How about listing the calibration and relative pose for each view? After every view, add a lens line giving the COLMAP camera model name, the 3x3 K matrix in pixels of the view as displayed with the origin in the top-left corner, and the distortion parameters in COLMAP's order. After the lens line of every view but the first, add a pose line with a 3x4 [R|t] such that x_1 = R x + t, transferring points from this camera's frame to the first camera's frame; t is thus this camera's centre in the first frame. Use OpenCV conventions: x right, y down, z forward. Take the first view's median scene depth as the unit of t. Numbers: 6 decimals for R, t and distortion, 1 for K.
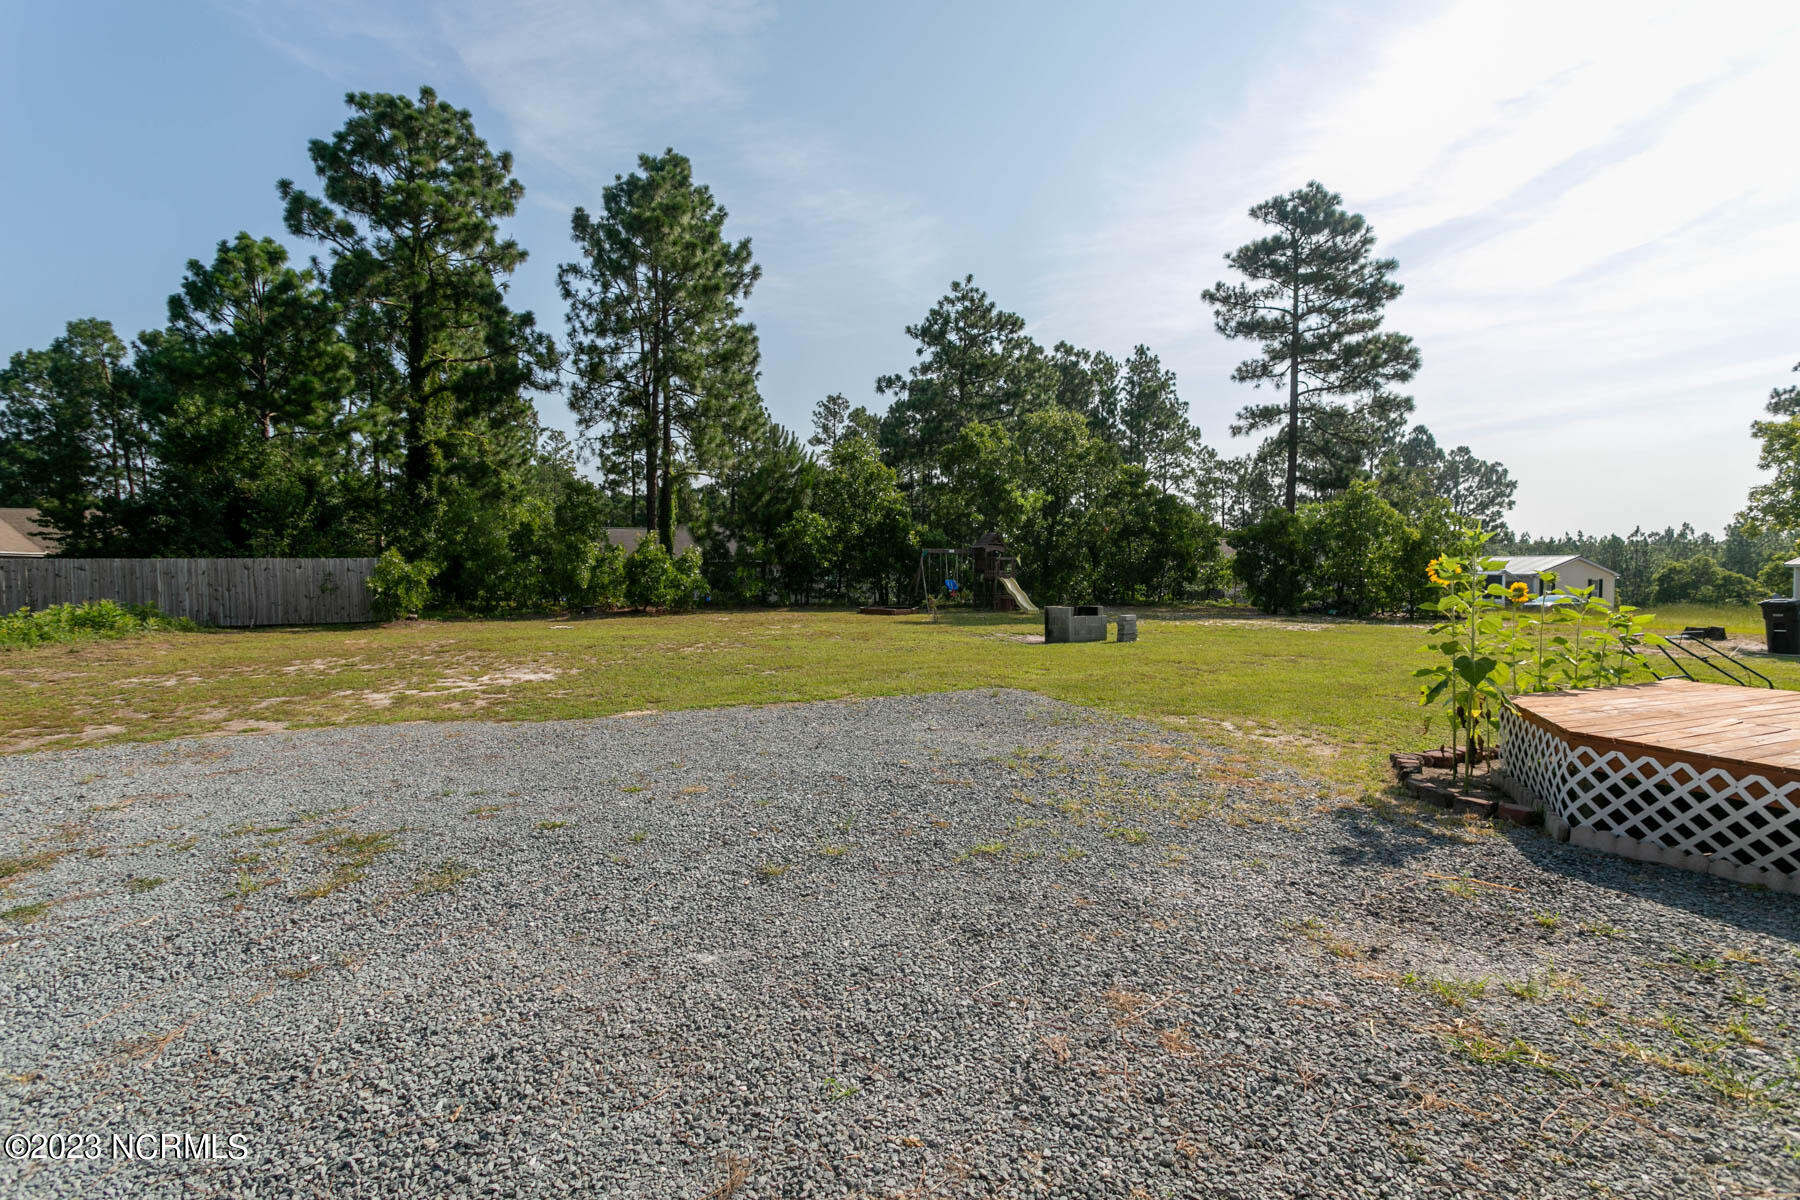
lens RADIAL K [[845.9, 0, 899.9], [0, 845.9, 601.9], [0, 0, 1]] dist [0.004245, -0.002397]
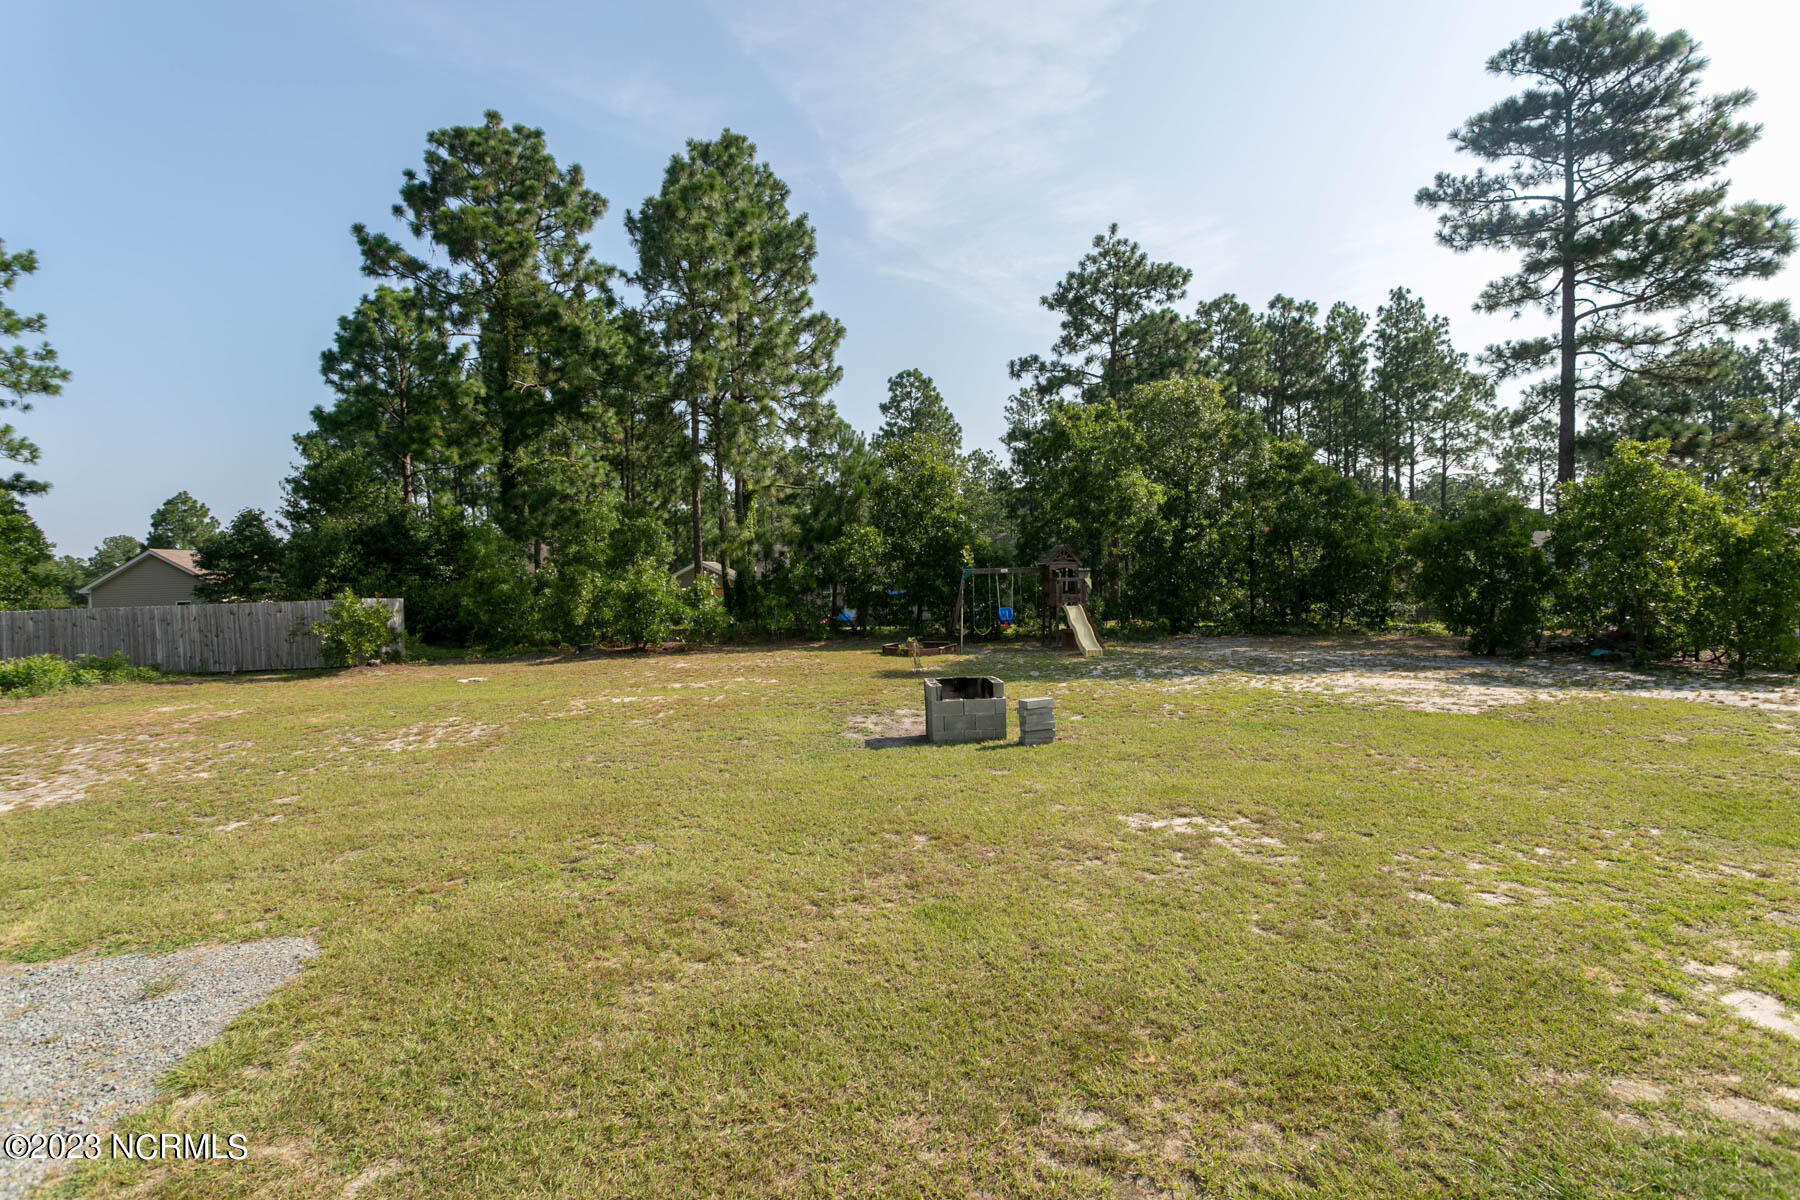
lens RADIAL K [[845.9, 0, 900.2], [0, 845.9, 600.8], [0, 0, 1]] dist [0.004245, -0.002397]
pose [[0.948492, -0.013982, -0.316491, 0.170774], [0.013157, 0.999902, -0.004742, -0.024035], [0.316527, 0.000334, 0.948584, 0.189101]]
